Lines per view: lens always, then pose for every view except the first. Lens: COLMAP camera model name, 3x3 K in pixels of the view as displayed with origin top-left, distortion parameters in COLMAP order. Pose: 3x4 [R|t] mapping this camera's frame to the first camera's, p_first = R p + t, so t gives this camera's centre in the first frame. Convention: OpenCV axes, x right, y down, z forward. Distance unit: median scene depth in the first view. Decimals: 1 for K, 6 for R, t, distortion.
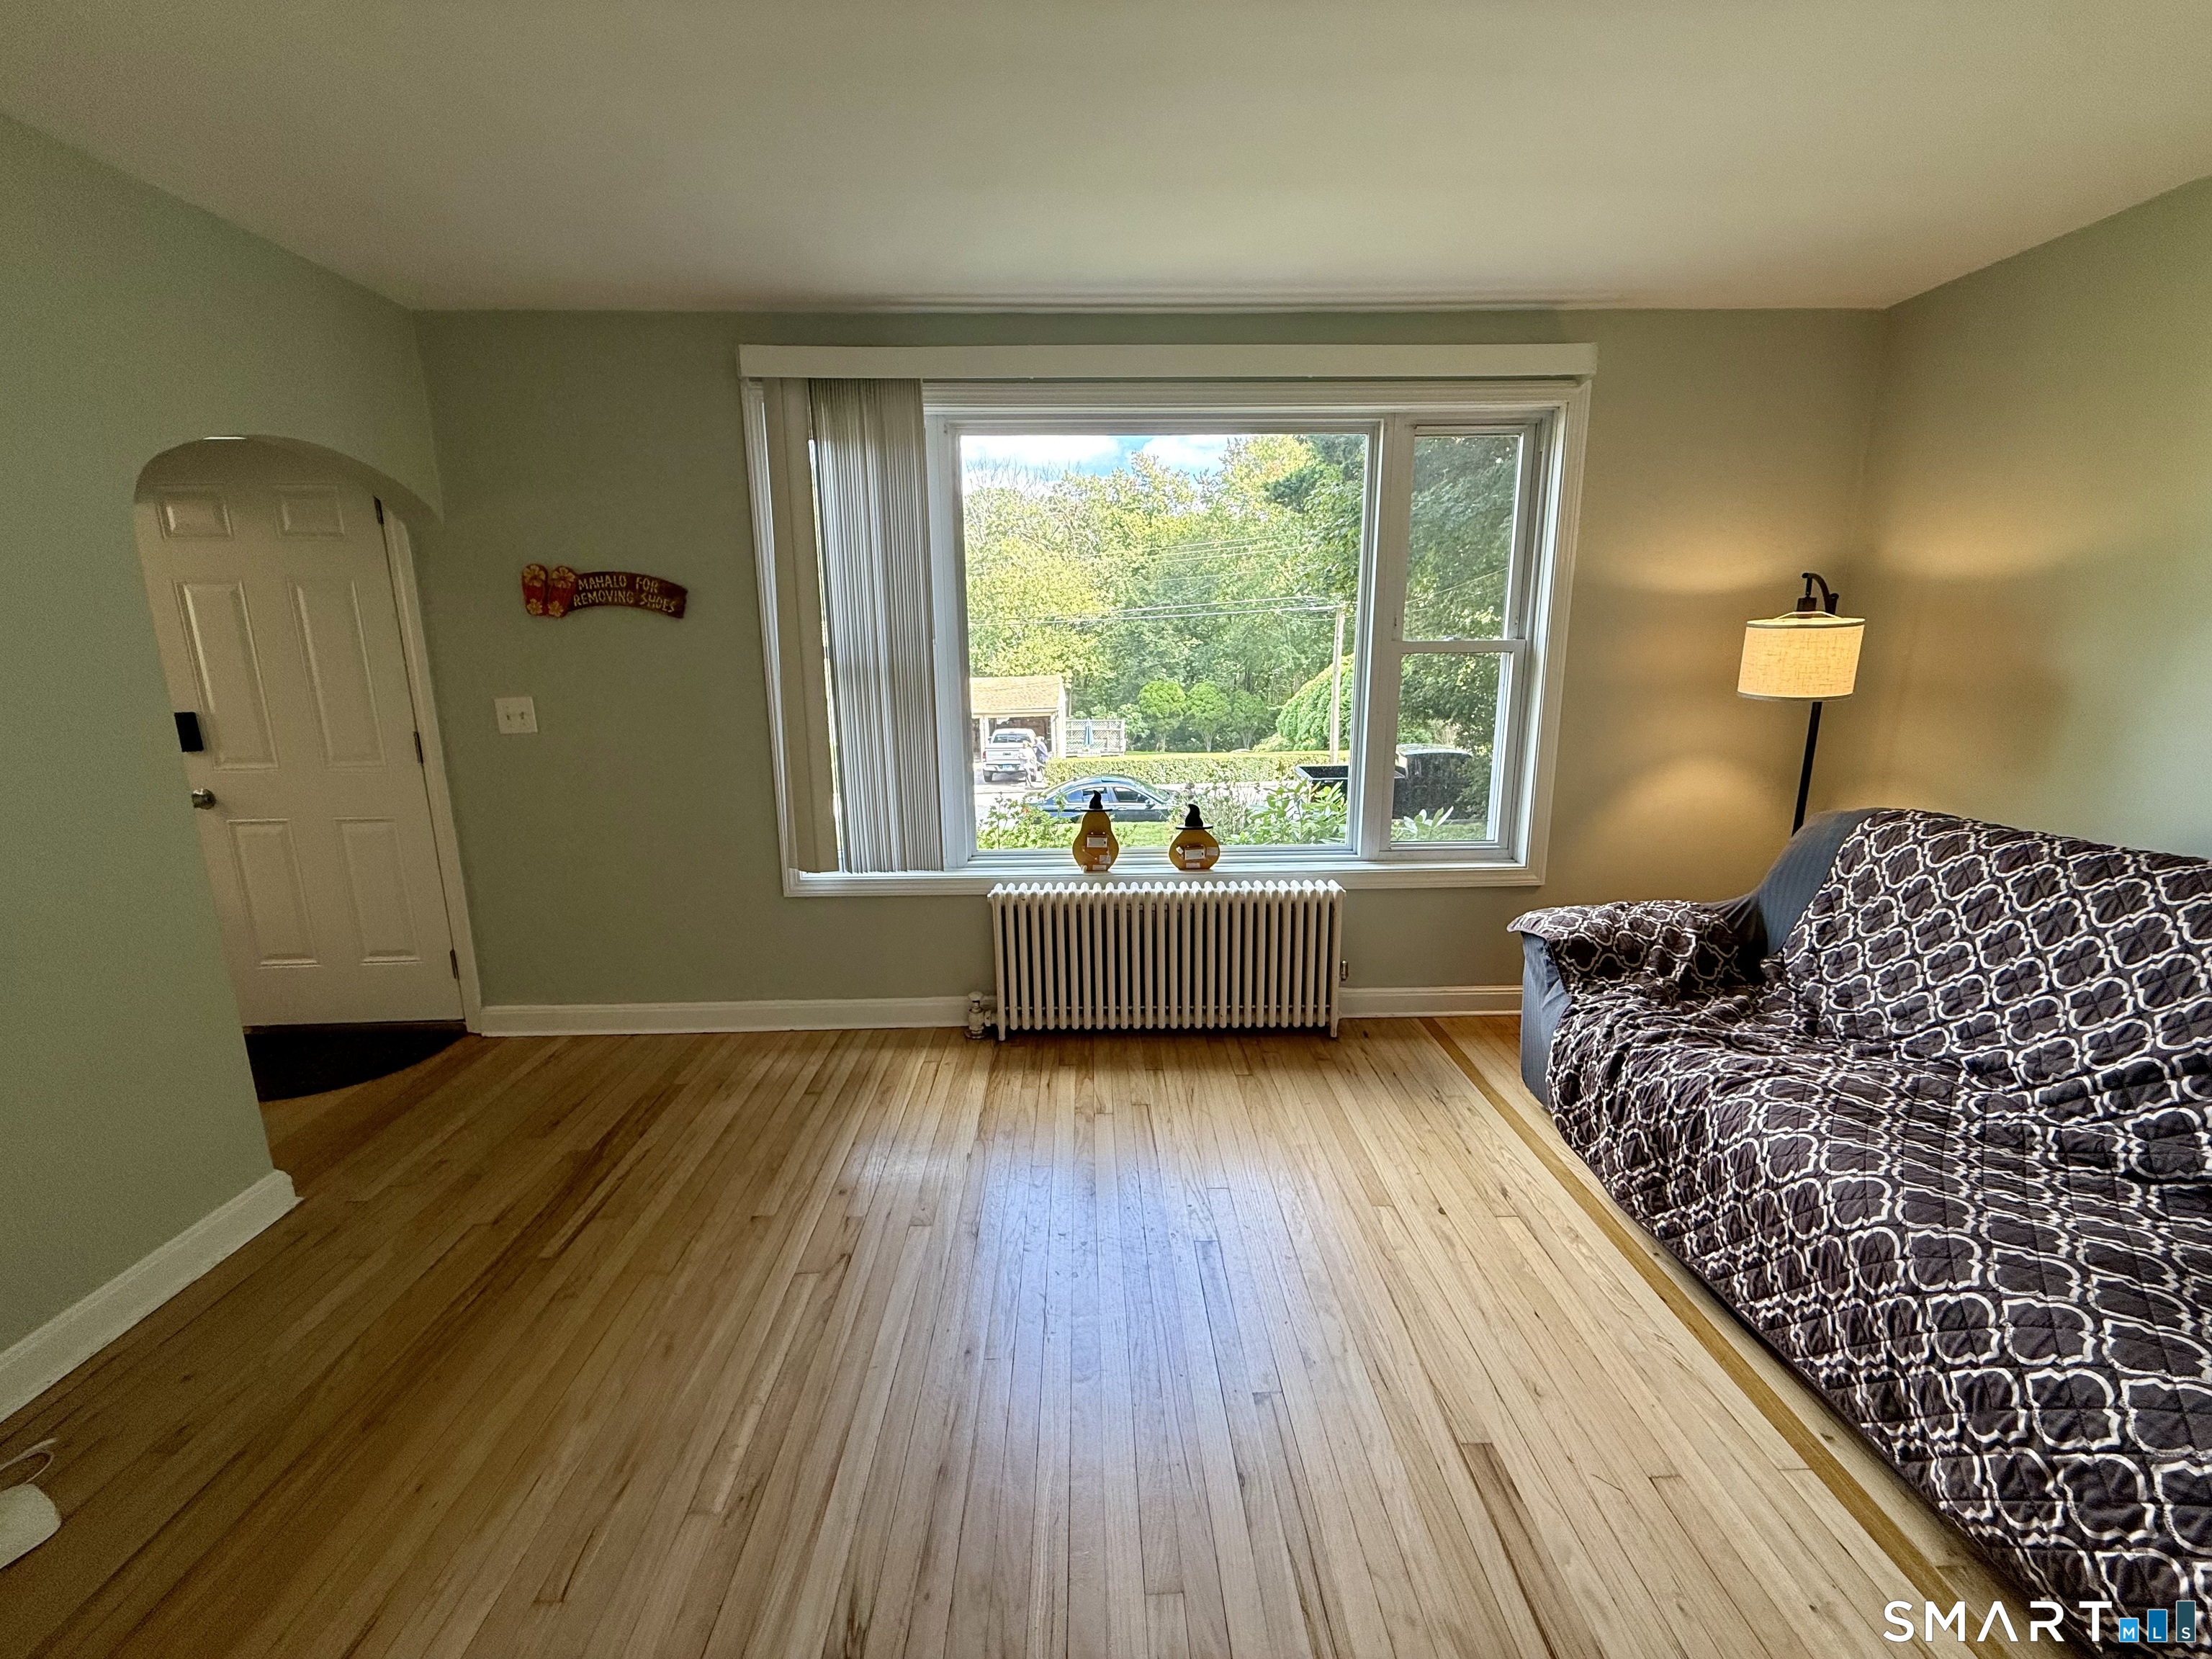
lens RADIAL K [[879.8, 0, 1091.4], [0, 879.8, 828.6], [0, 0, 1]] dist [0.001974, 0.000092]
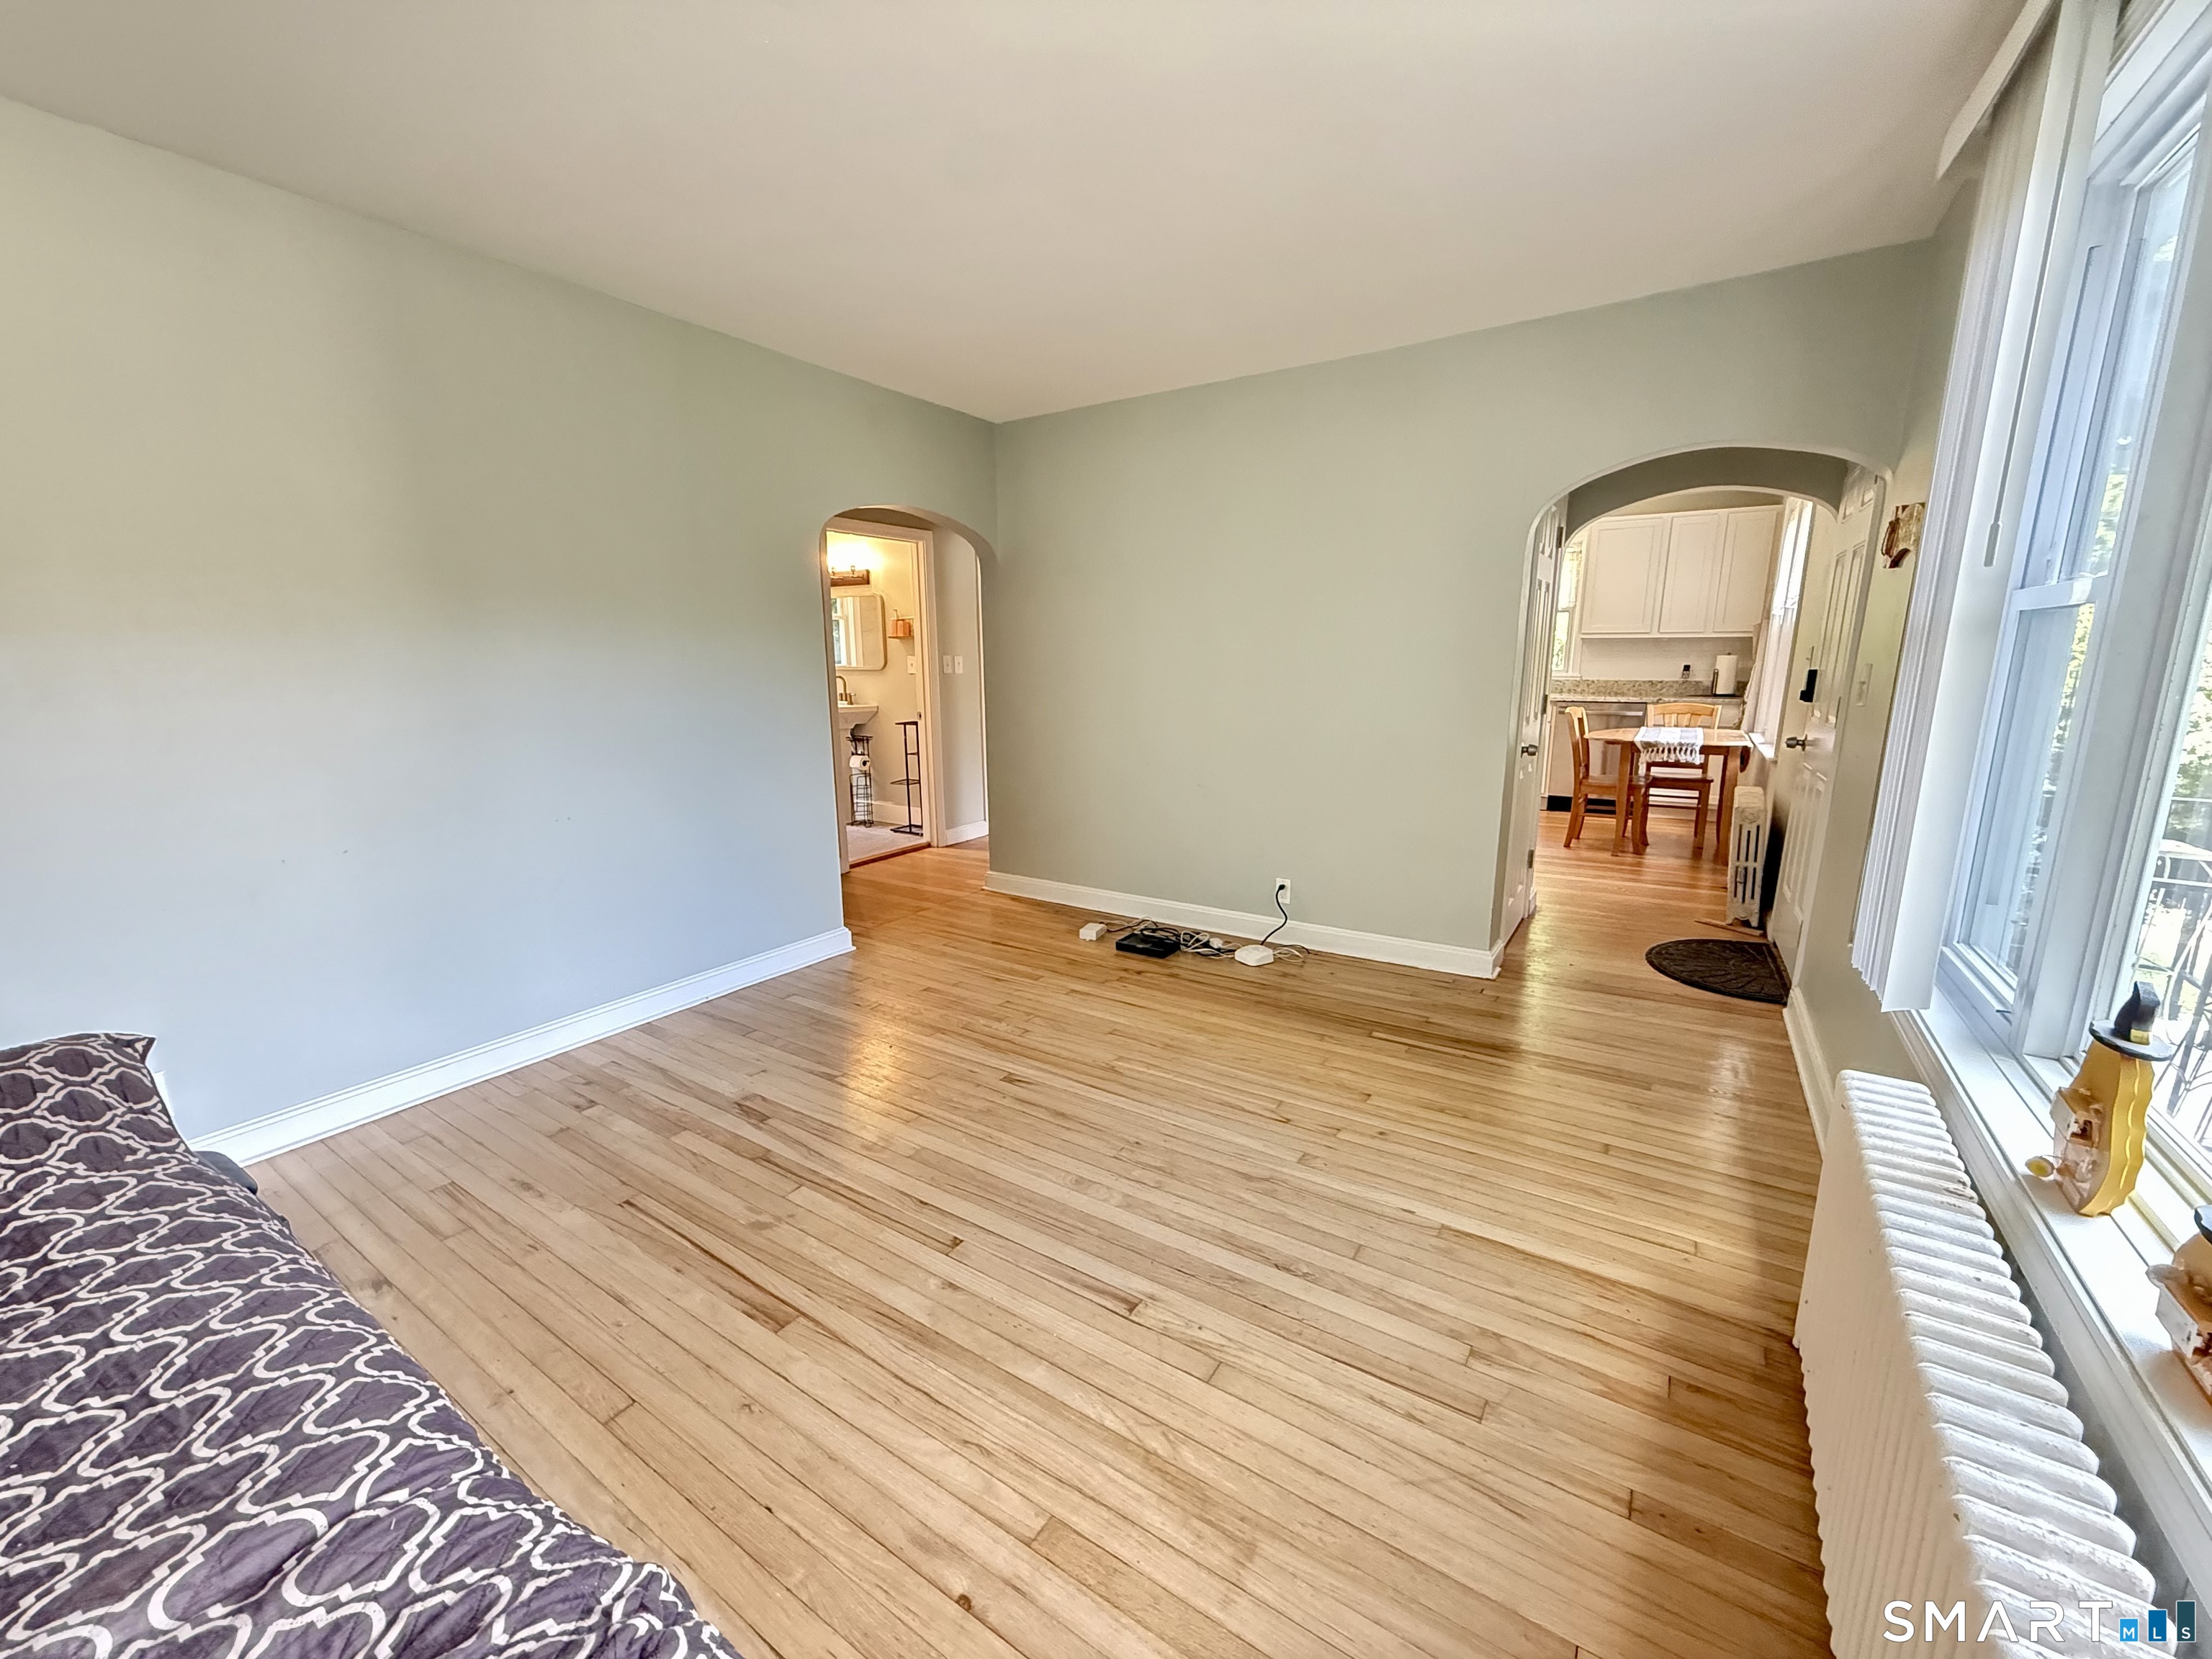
lens RADIAL K [[878.1, 0, 1102.4], [0, 878.1, 829.6], [0, 0, 1]] dist [0.000123, -0.000210]
pose [[-0.560057, 0.175817, -0.809583, 0.685869], [-0.157287, 0.936882, 0.312272, -0.196658], [0.813386, 0.302227, -0.497053, 1.151729]]
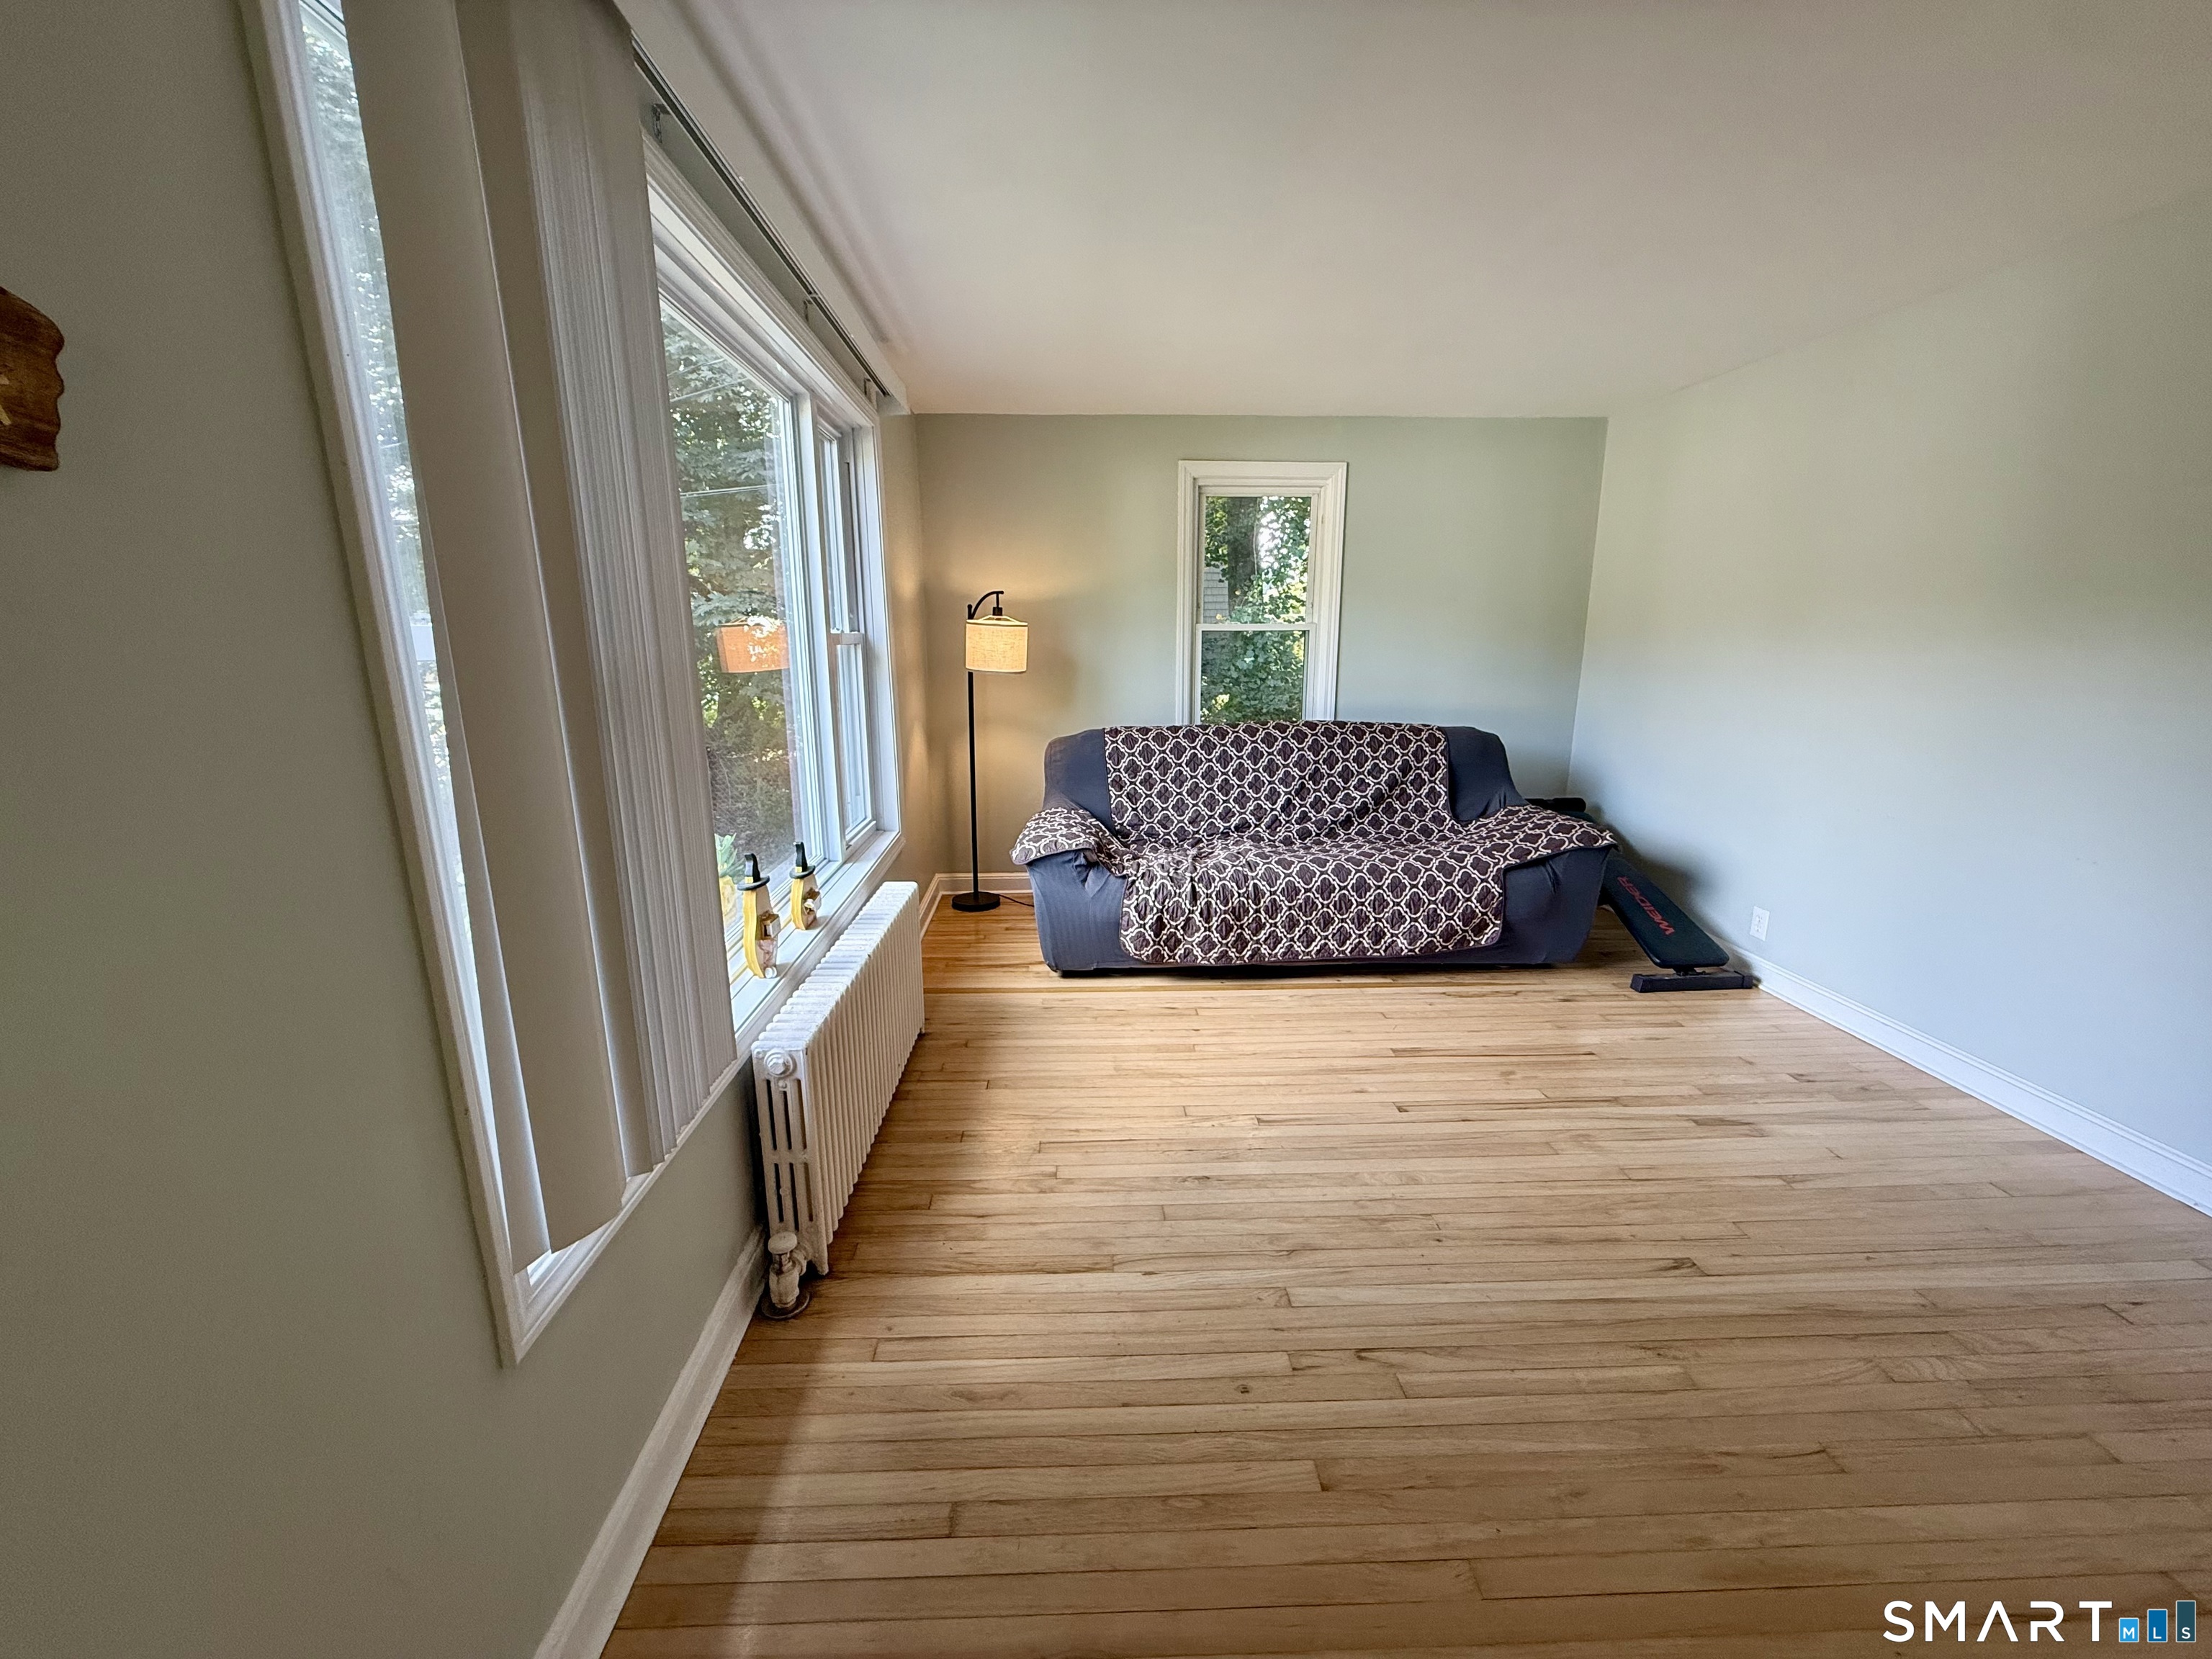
lens RADIAL K [[878.1, 0, 1102.4], [0, 878.1, 829.6], [0, 0, 1]] dist [0.000123, -0.000210]
pose [[-0.027758, -0.205806, 0.978199, -0.895193], [0.212347, 0.955028, 0.206957, -0.197807], [-0.976800, 0.213462, 0.017192, 1.015218]]
